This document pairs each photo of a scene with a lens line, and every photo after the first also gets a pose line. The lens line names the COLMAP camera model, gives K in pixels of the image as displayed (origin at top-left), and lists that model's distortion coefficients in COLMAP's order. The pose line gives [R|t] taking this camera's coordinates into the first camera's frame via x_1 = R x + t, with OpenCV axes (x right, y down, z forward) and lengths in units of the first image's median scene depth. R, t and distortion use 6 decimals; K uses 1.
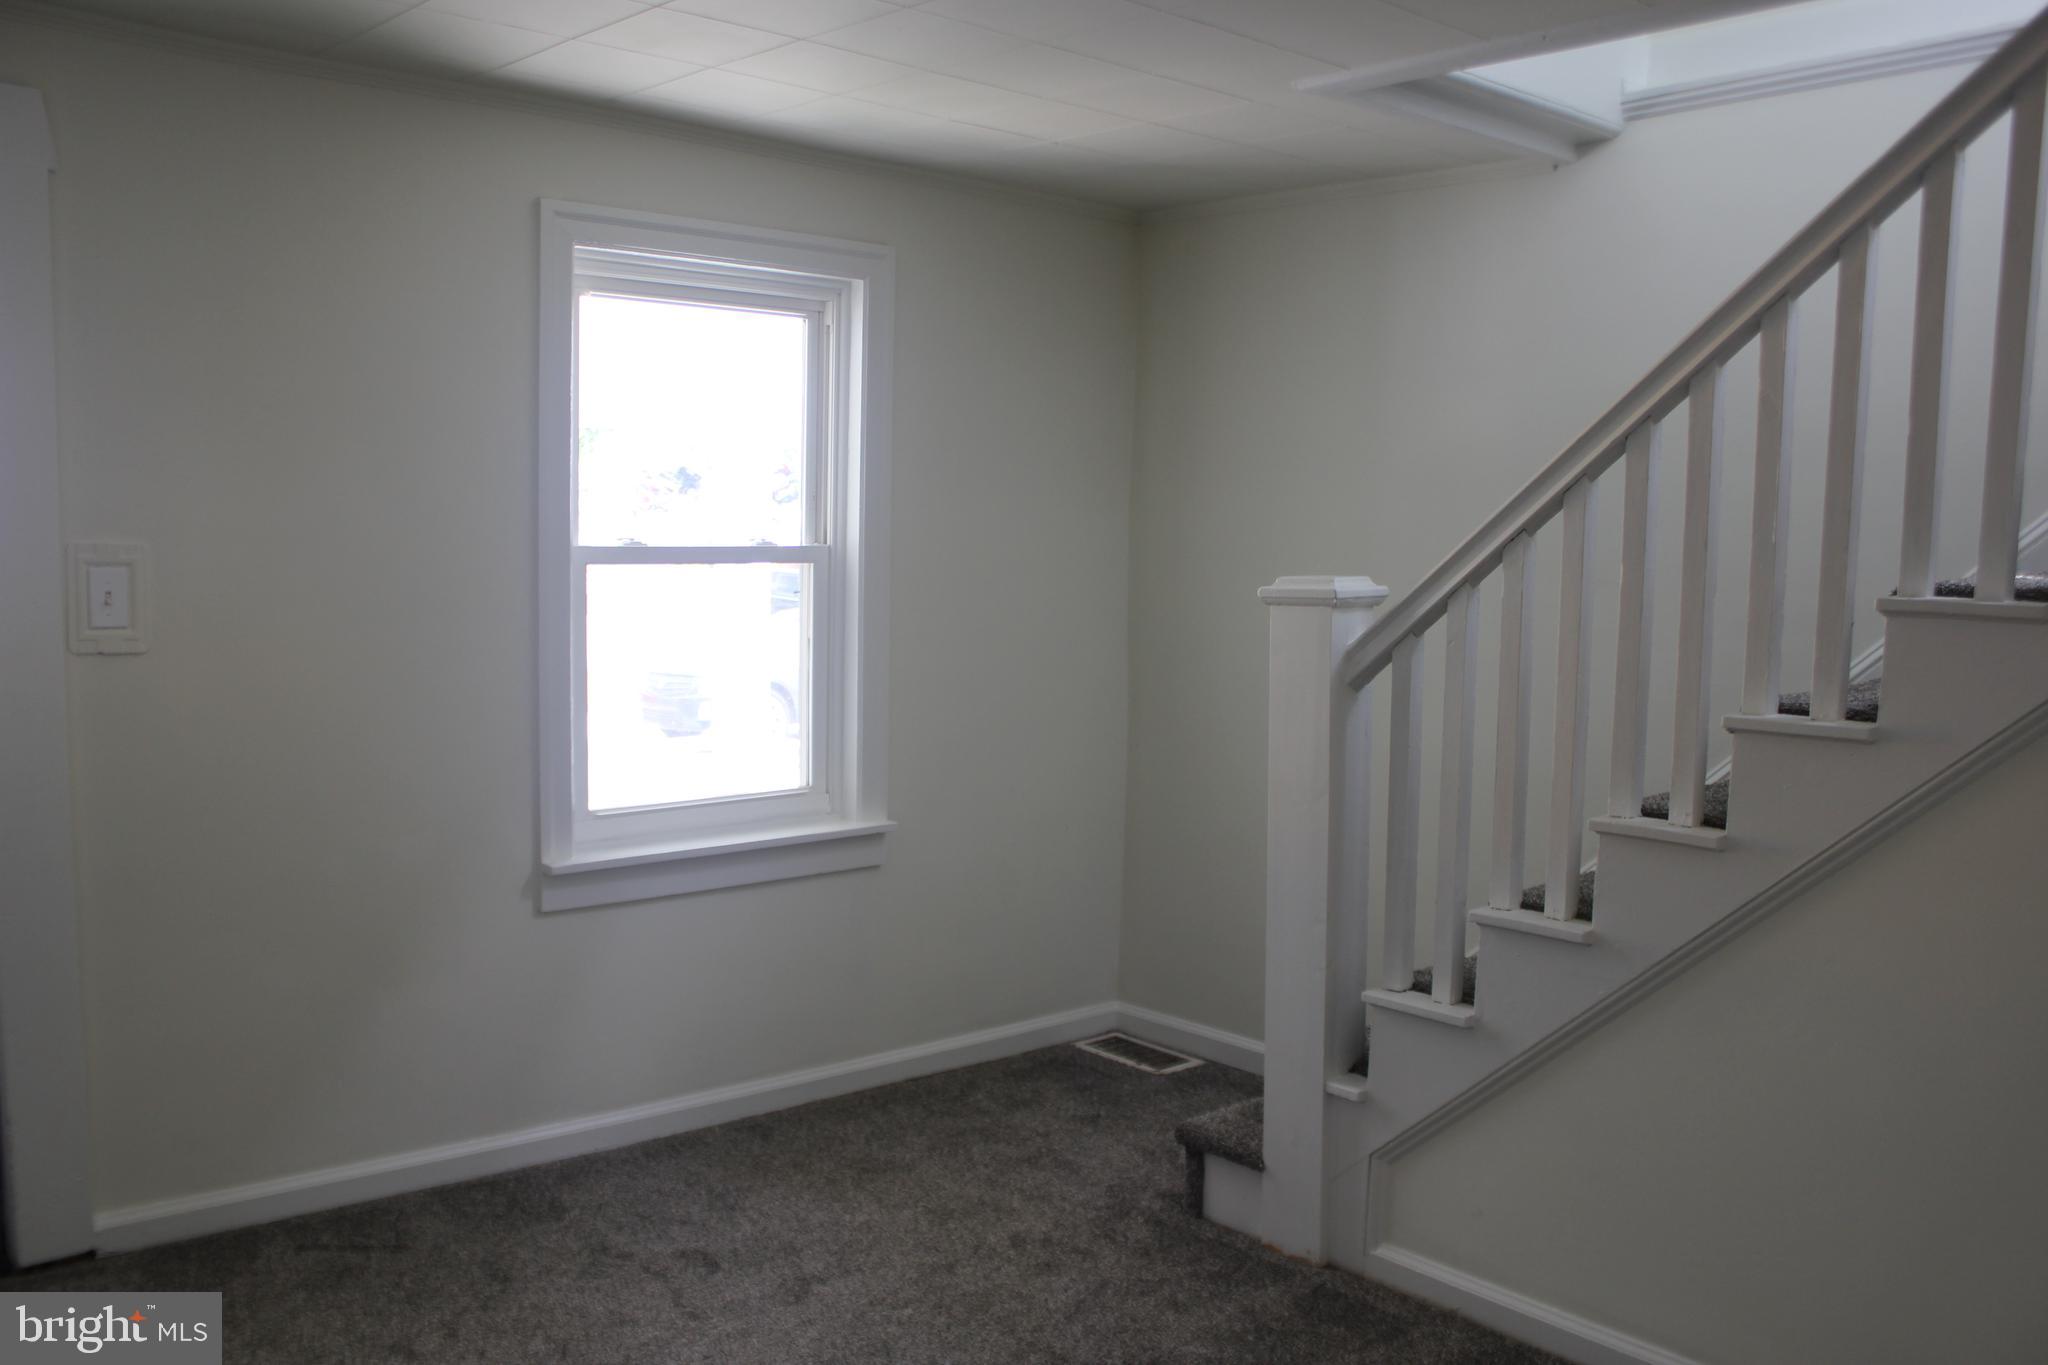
lens RADIAL K [[1731.9, 0, 1019.7], [0, 1731.9, 740.9], [0, 0, 1]] dist [-0.165099, 0.140861]
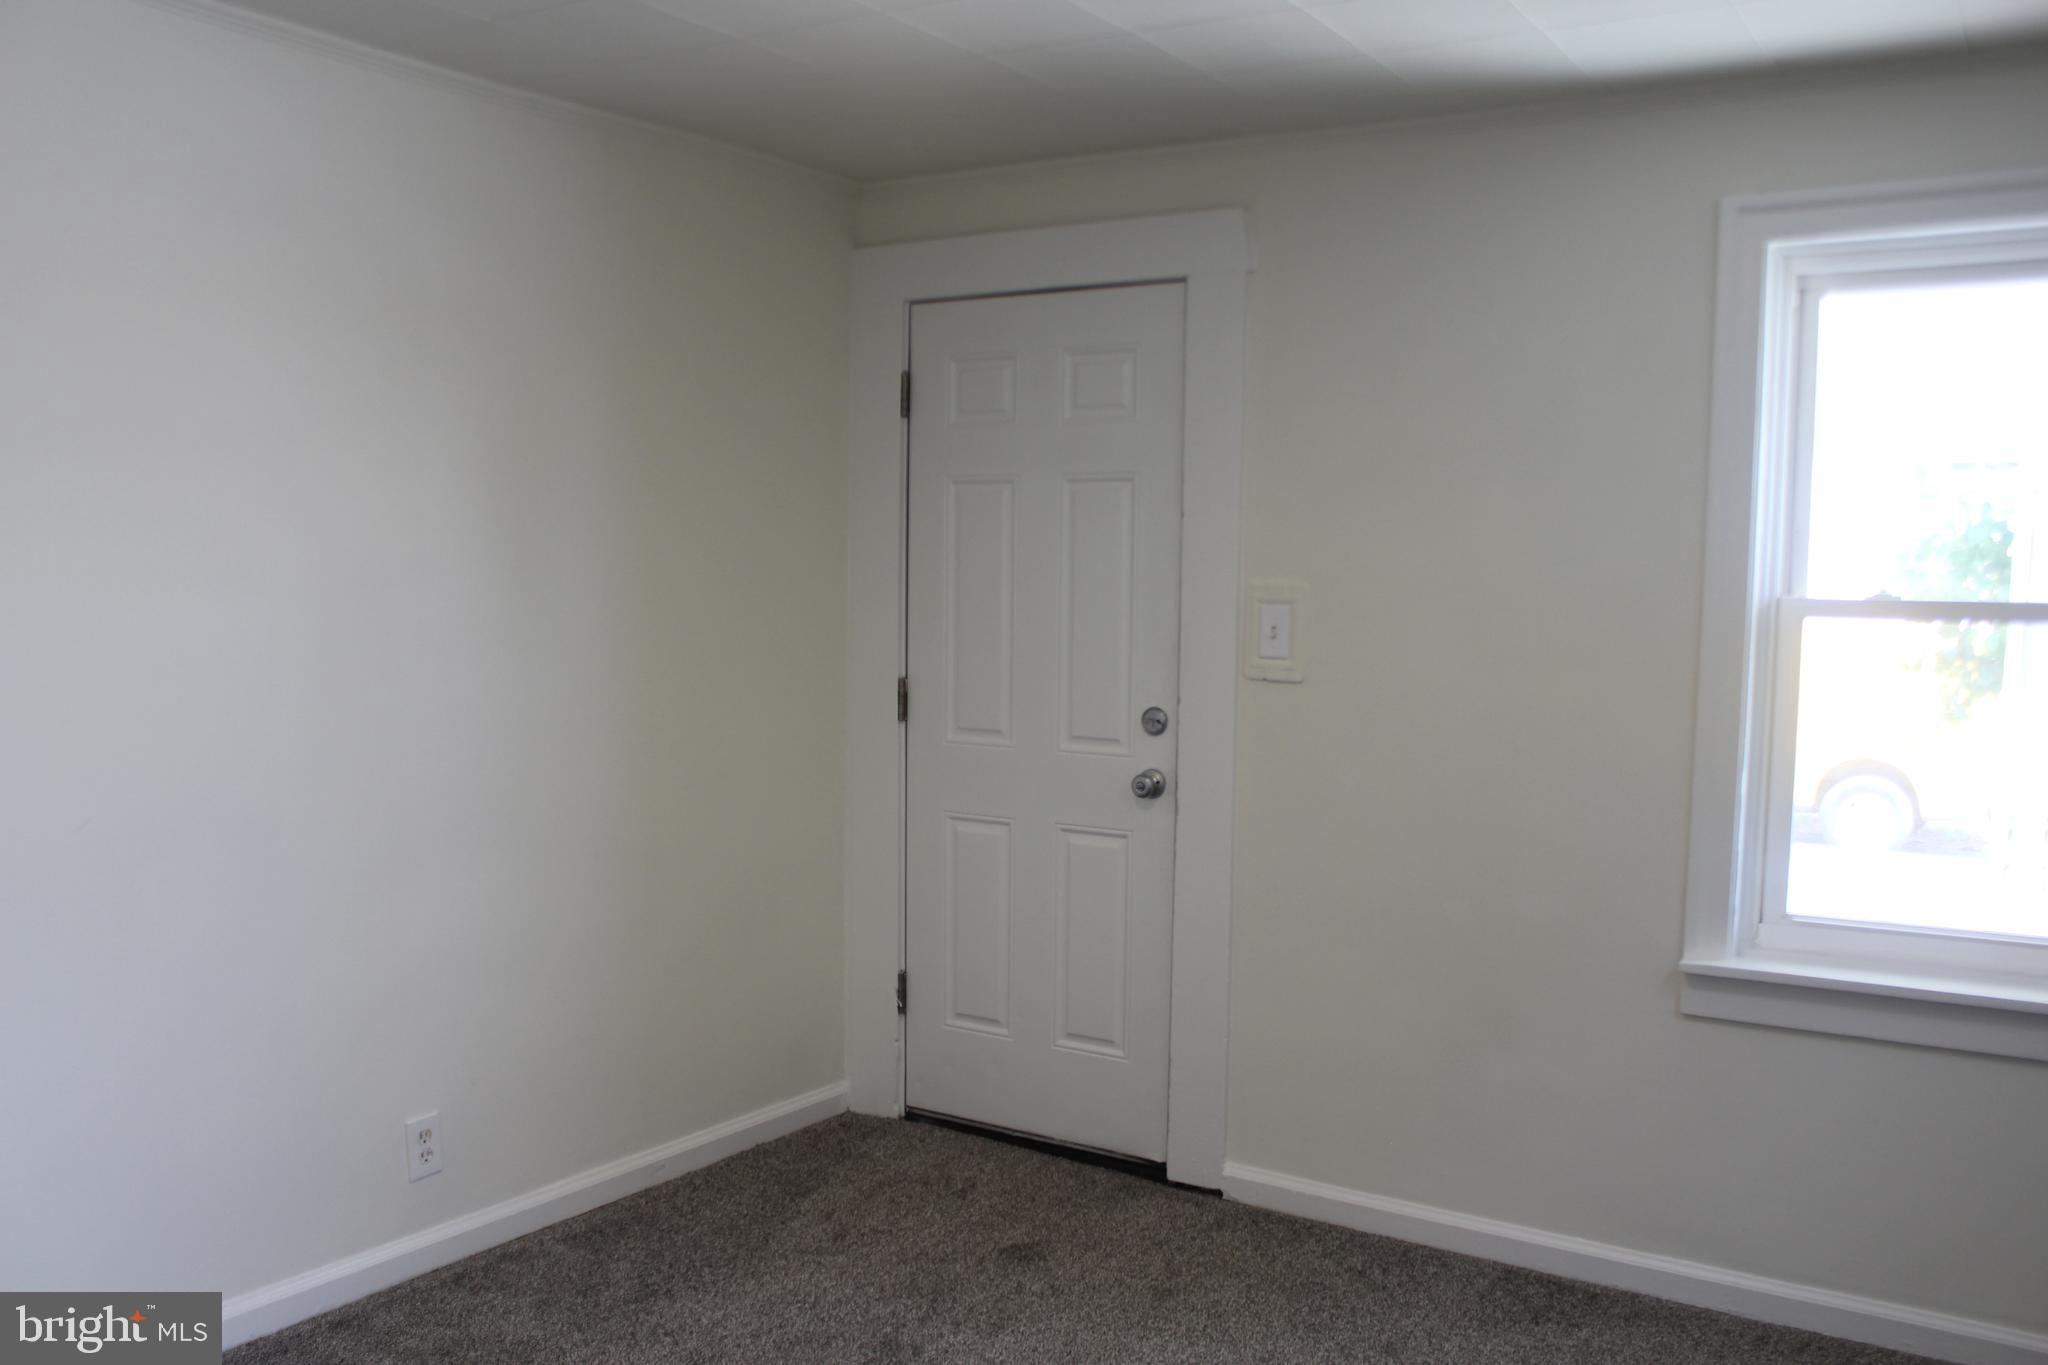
lens RADIAL K [[1731.9, 0, 1019.7], [0, 1731.9, 740.9], [0, 0, 1]] dist [-0.165099, 0.140861]
pose [[0.270094, 0.084839, -0.959089, 0.532546], [-0.115474, 0.991775, 0.055211, -0.055849], [0.955884, 0.095838, 0.277669, 0.507024]]
